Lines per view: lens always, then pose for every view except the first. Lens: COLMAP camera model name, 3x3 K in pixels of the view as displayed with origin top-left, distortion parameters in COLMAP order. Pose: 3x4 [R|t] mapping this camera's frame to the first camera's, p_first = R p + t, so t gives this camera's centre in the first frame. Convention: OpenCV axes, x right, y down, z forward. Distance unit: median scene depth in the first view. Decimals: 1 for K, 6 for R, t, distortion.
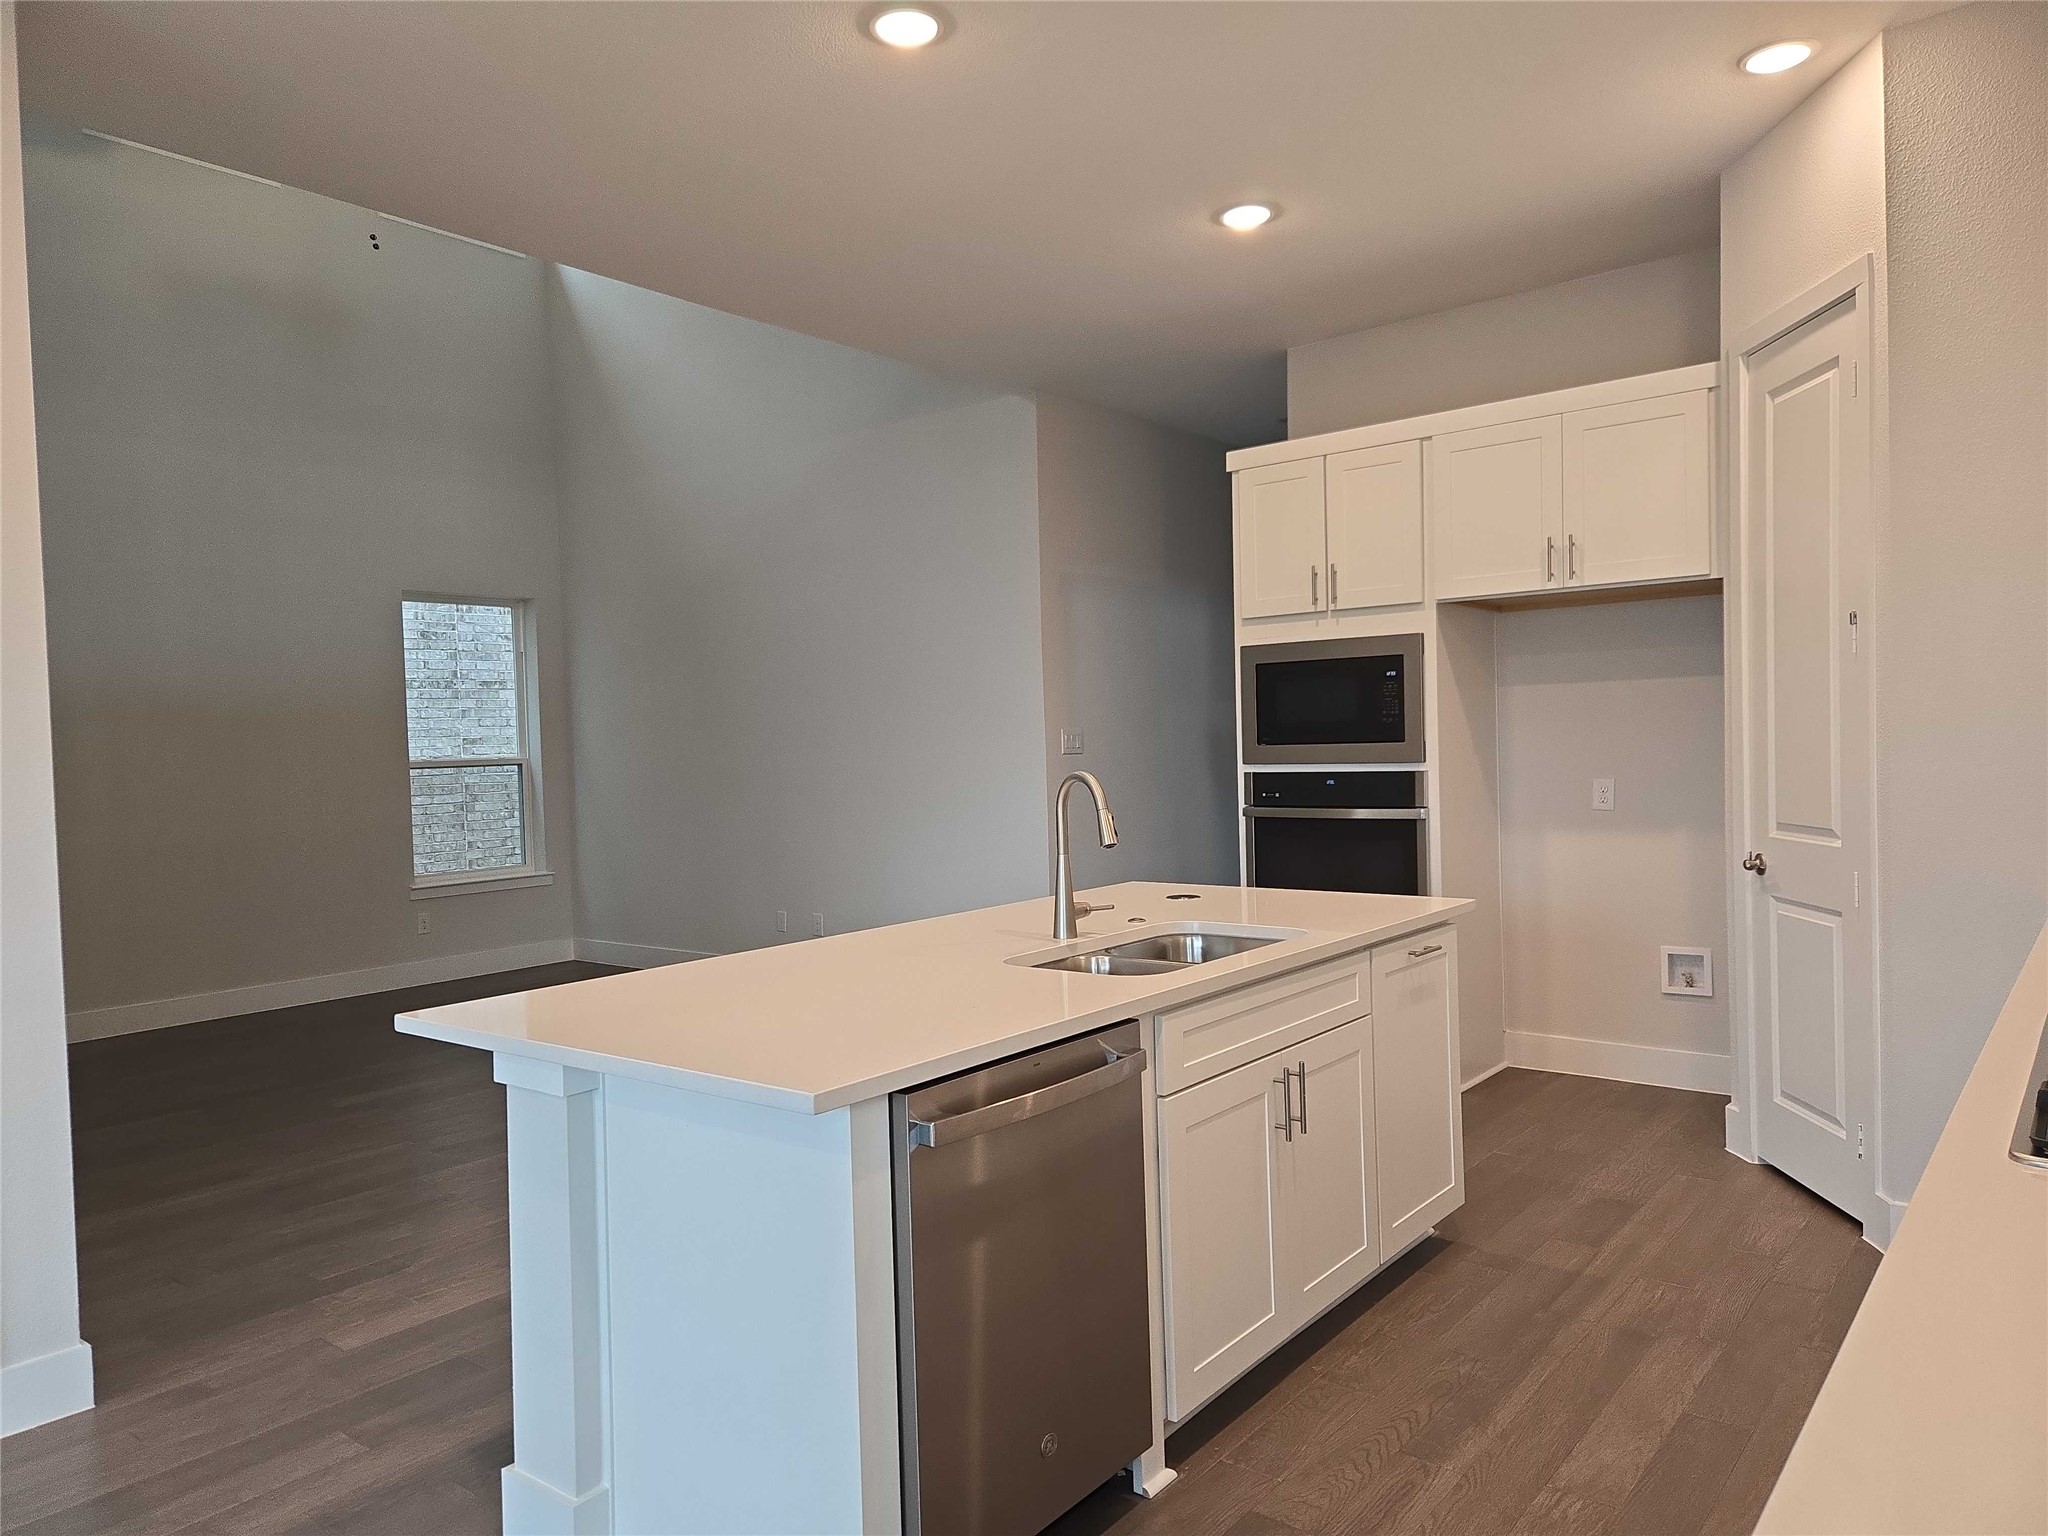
lens RADIAL K [[1373.4, 0, 1024.0], [0, 1373.4, 768.0], [0, 0, 1]] dist [0.079735, -0.063792]
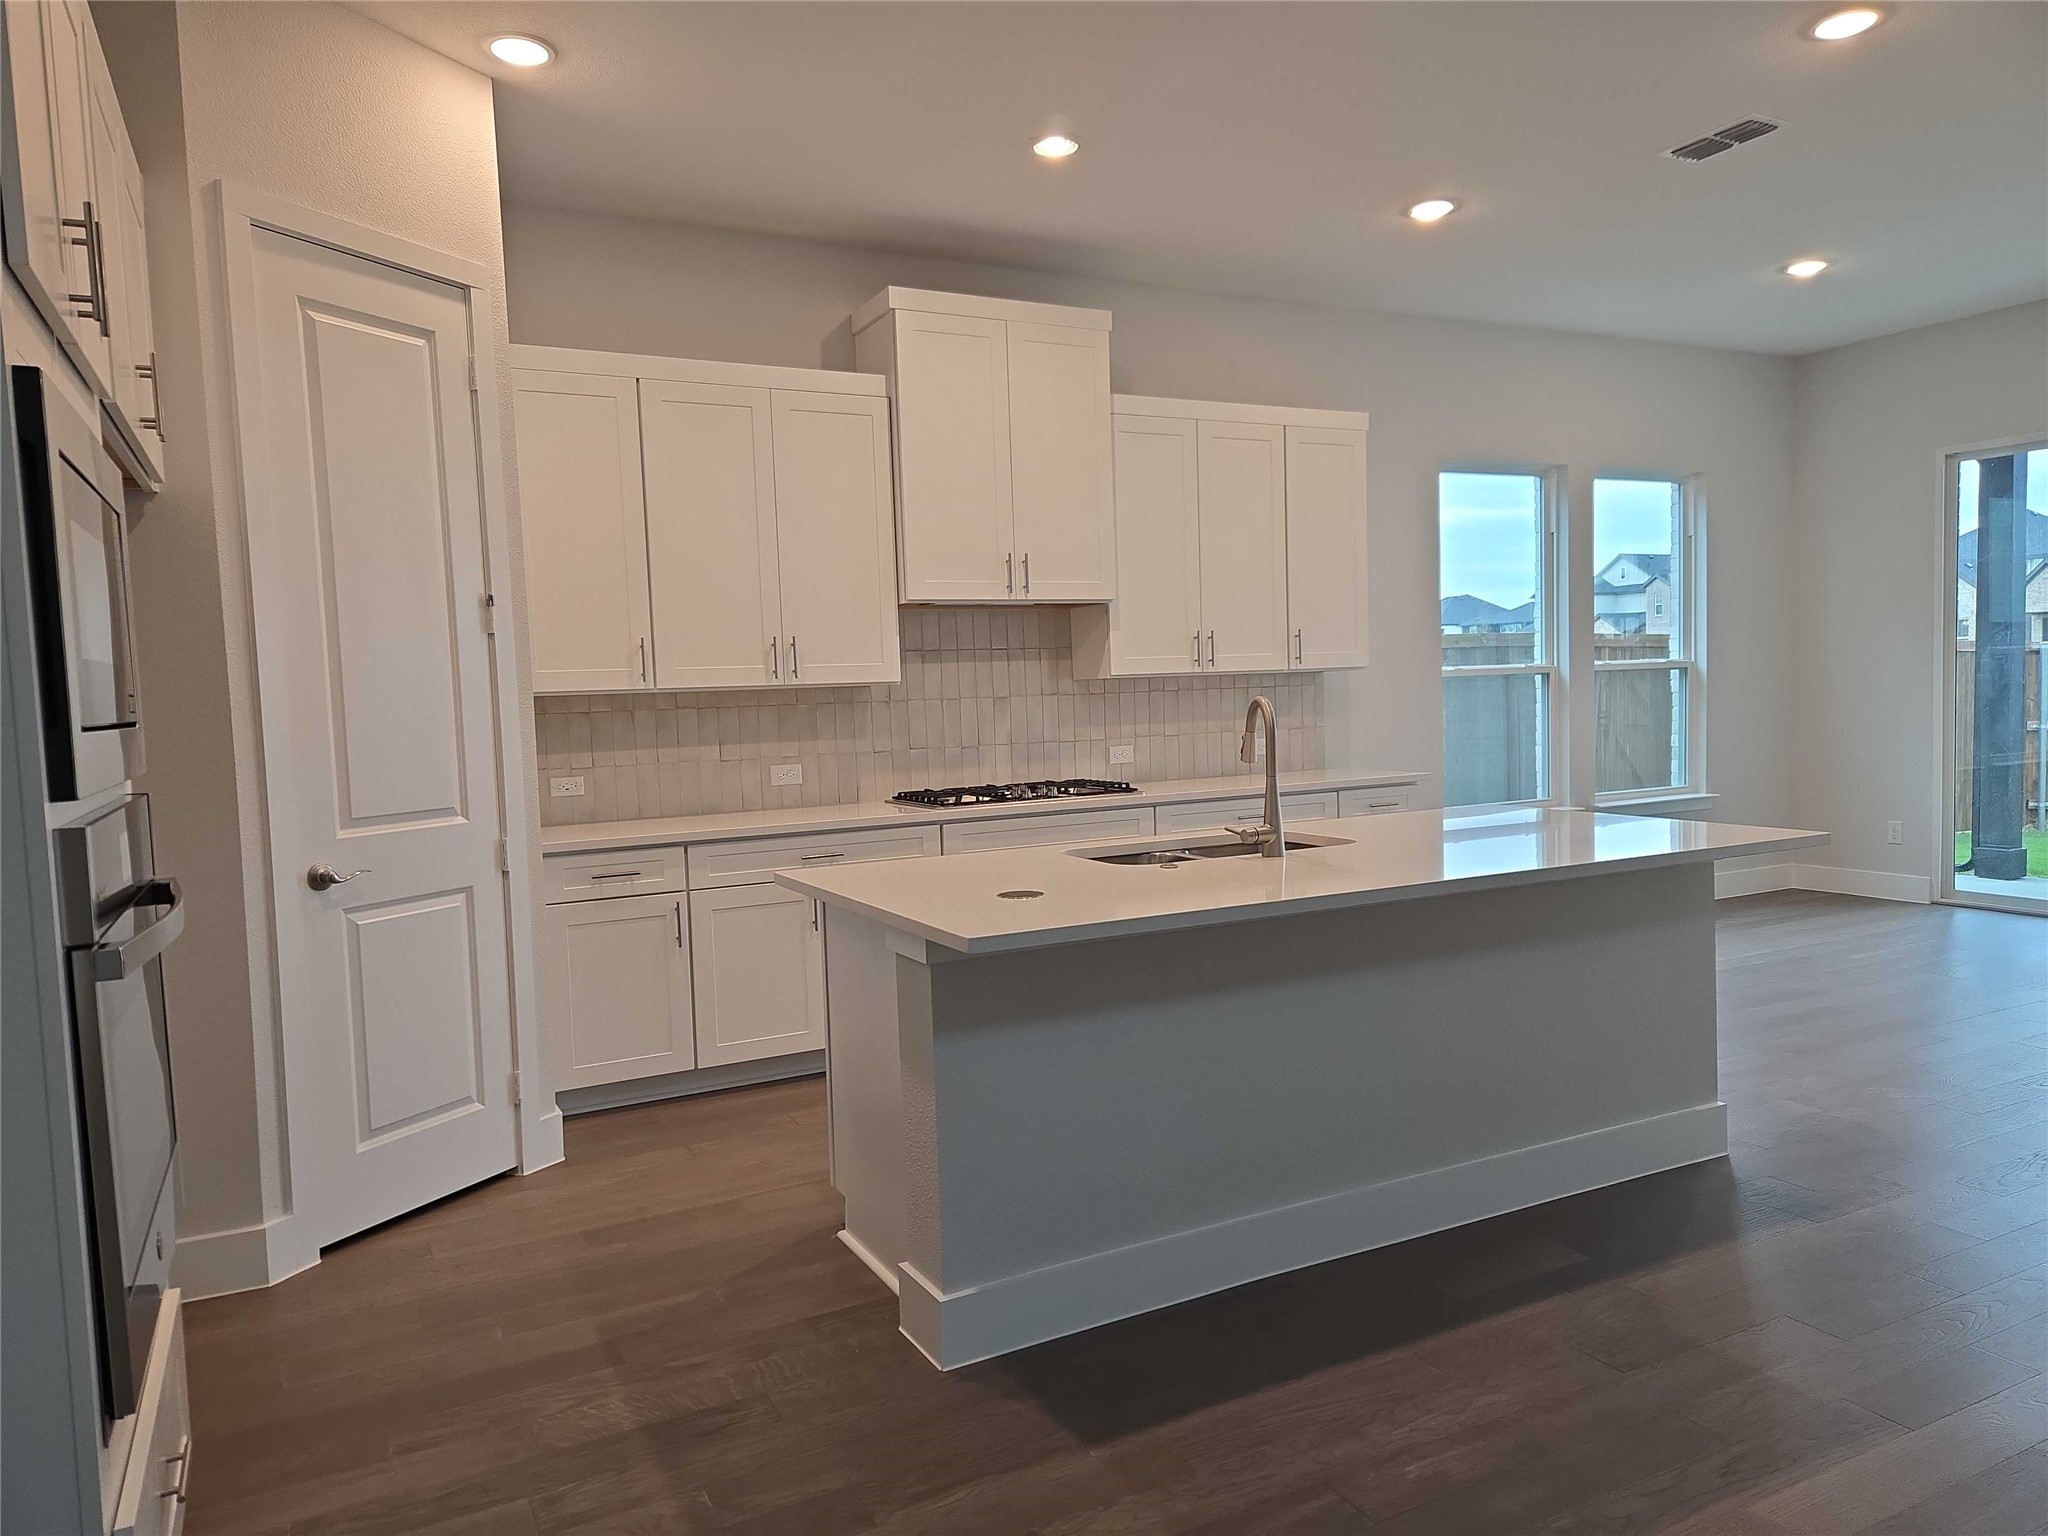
lens RADIAL K [[1373.4, 0, 1024.0], [0, 1373.4, 768.0], [0, 0, 1]] dist [0.079735, -0.063792]
pose [[-0.912806, 0.033458, 0.407020, -0.166014], [0.066386, 0.995539, 0.067047, -0.019966], [-0.402961, 0.088221, -0.910955, 1.487025]]
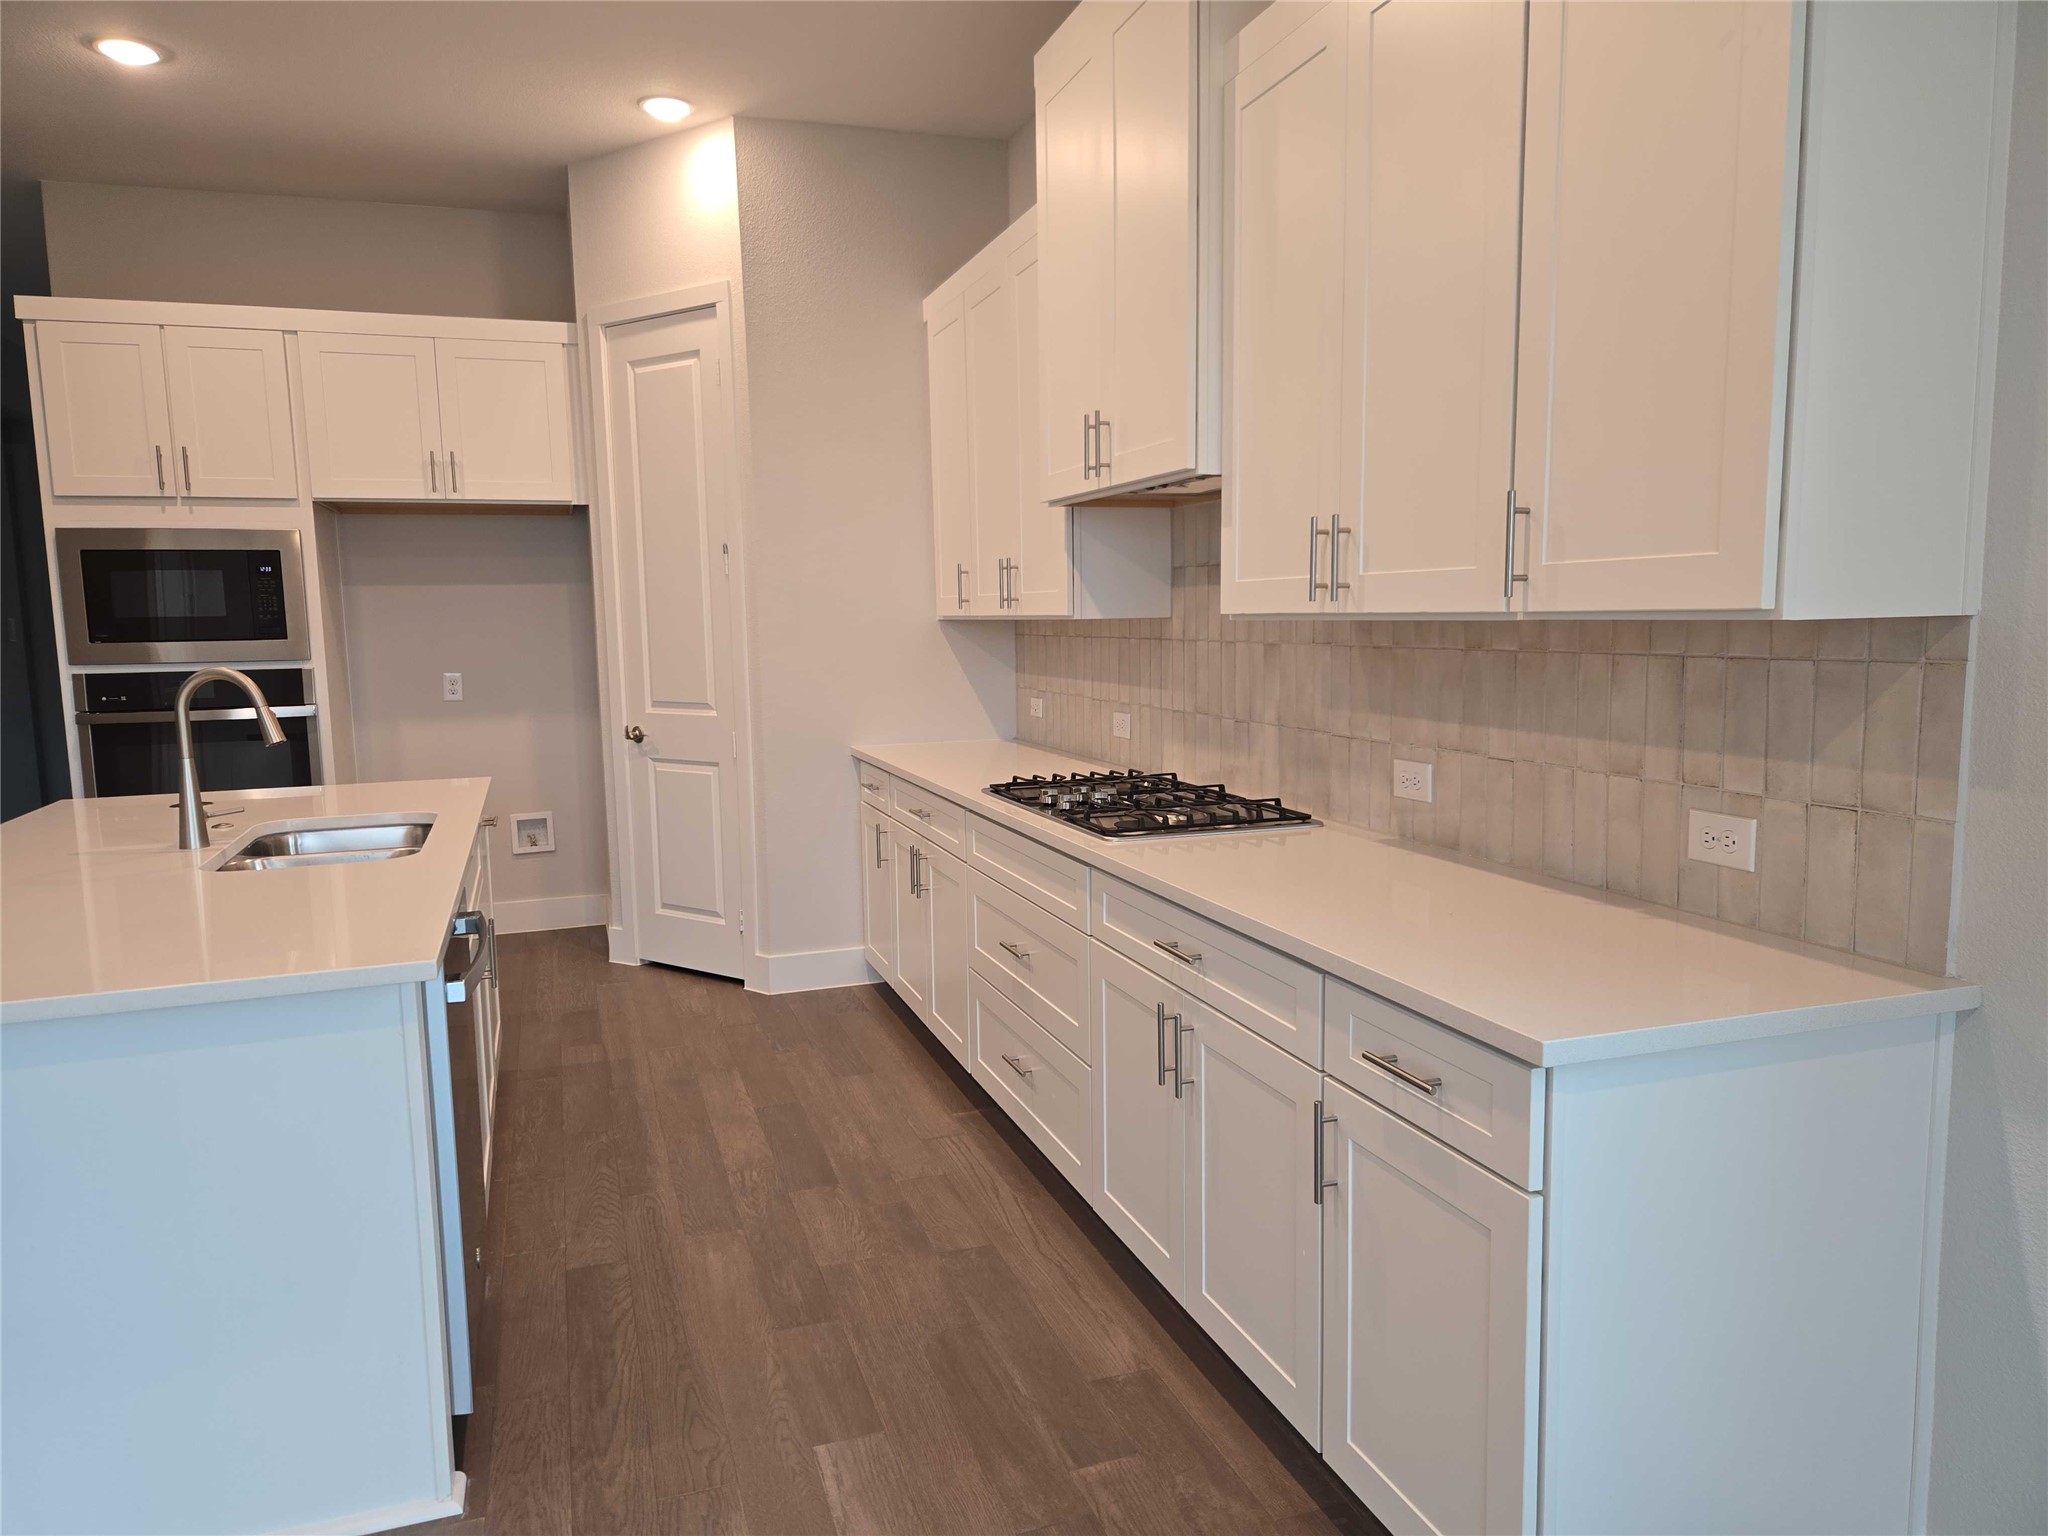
lens RADIAL K [[1373.4, 0, 1024.0], [0, 1373.4, 768.0], [0, 0, 1]] dist [0.079735, -0.063792]
pose [[0.537265, -0.081320, 0.839484, -0.337497], [0.021244, 0.996330, 0.082917, 0.001311], [-0.843146, -0.026715, 0.537021, 0.012433]]
